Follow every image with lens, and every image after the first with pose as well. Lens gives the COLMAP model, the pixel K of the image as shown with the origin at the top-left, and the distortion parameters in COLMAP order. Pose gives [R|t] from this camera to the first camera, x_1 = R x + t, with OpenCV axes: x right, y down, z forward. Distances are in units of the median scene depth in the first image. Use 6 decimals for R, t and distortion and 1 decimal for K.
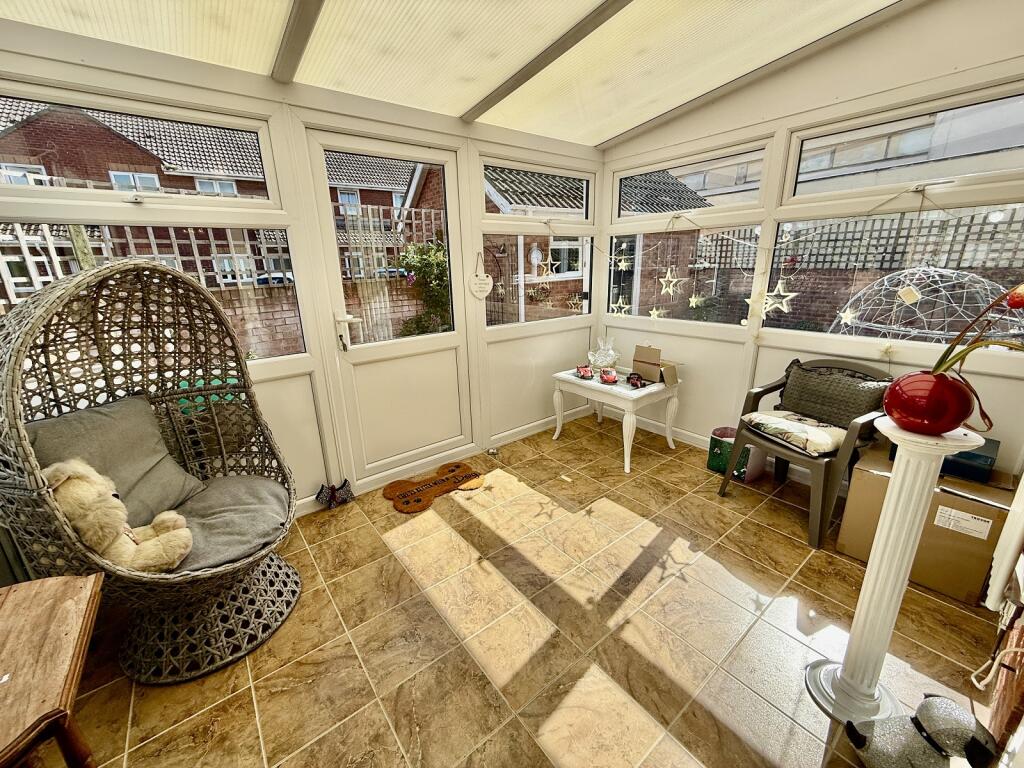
lens RADIAL K [[408.6, 0, 507.0], [0, 408.6, 380.4], [0, 0, 1]] dist [-0.001475, 0.000290]
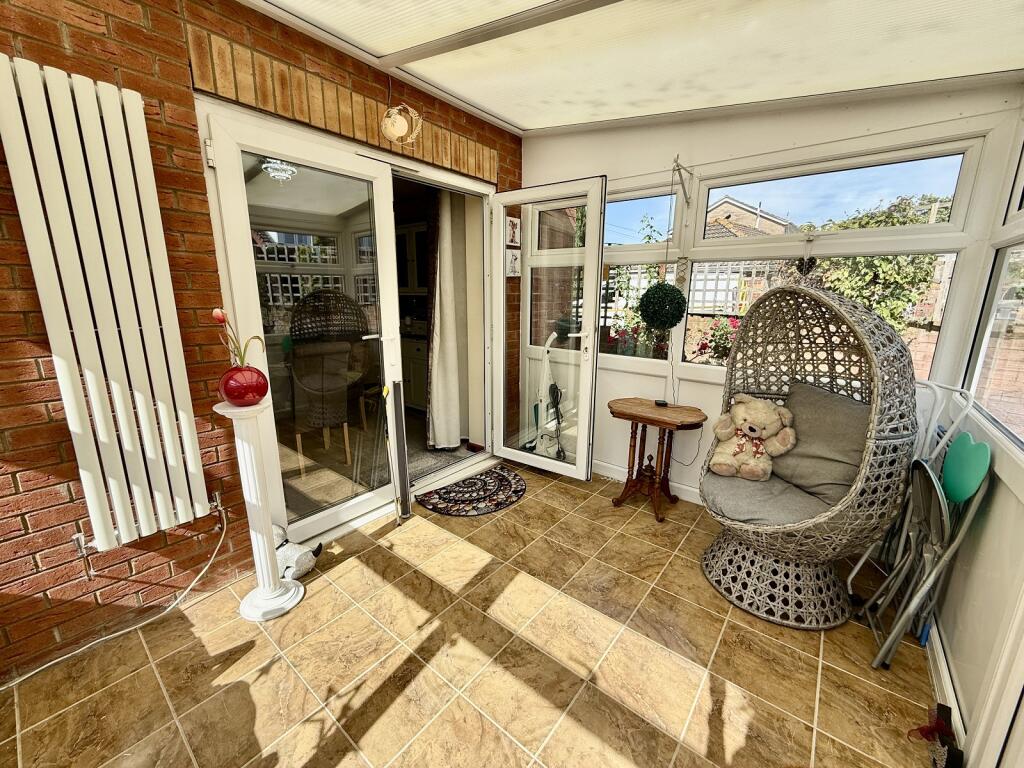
lens RADIAL K [[408.6, 0, 508.5], [0, 408.6, 382.5], [0, 0, 1]] dist [-0.001475, 0.000290]
pose [[-0.973558, 0.060412, -0.220308, 0.250892], [-0.055084, 0.873860, 0.483047, -0.450212], [0.221700, 0.482410, -0.847425, 1.540488]]
